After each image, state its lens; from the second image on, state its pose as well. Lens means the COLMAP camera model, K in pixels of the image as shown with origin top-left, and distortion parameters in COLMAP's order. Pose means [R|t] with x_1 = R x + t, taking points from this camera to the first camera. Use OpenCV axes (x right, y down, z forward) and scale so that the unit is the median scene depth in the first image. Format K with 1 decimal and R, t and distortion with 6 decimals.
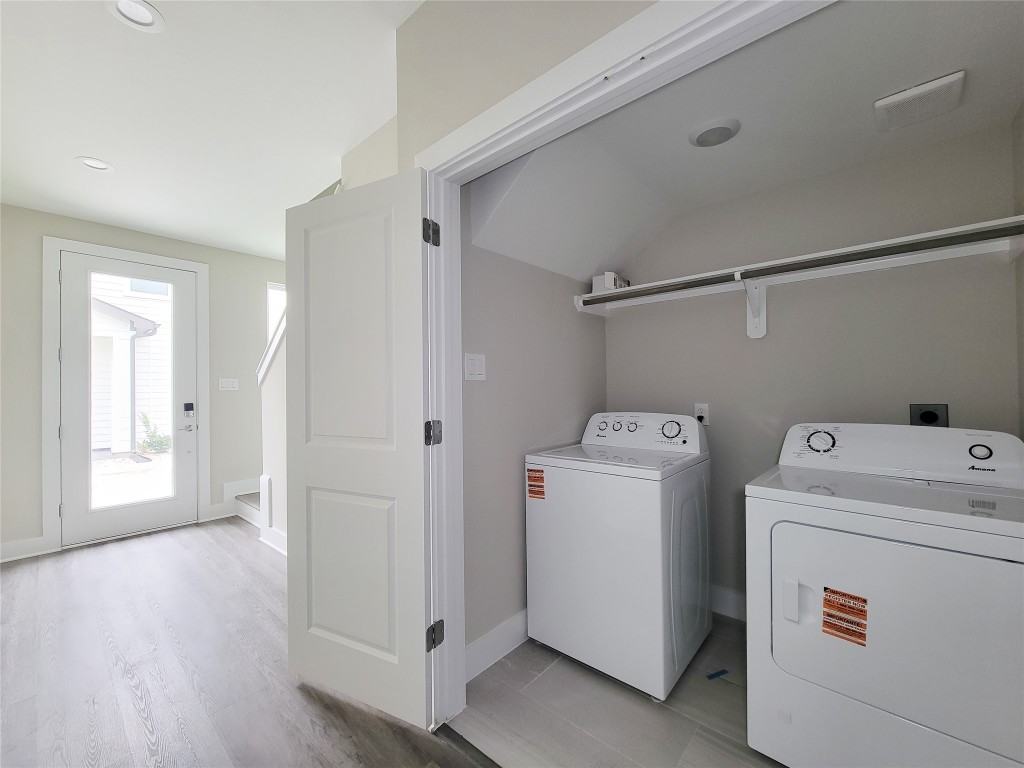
lens RADIAL K [[416.9, 0, 511.2], [0, 416.9, 385.5], [0, 0, 1]] dist [0.000446, -0.000311]
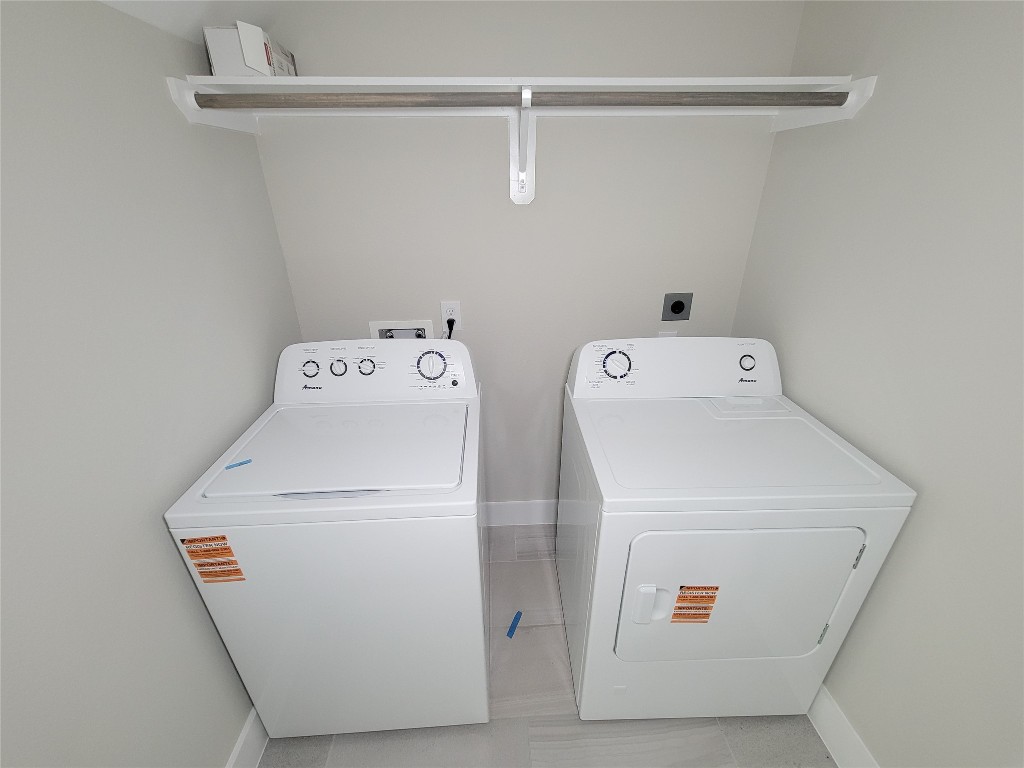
lens RADIAL K [[416.9, 0, 511.2], [0, 416.9, 385.5], [0, 0, 1]] dist [0.000446, -0.000311]
pose [[0.717123, -0.296119, 0.630910, 0.061274], [-0.006219, 0.902495, 0.430656, -0.150108], [-0.696919, -0.312757, 0.645358, 0.516465]]
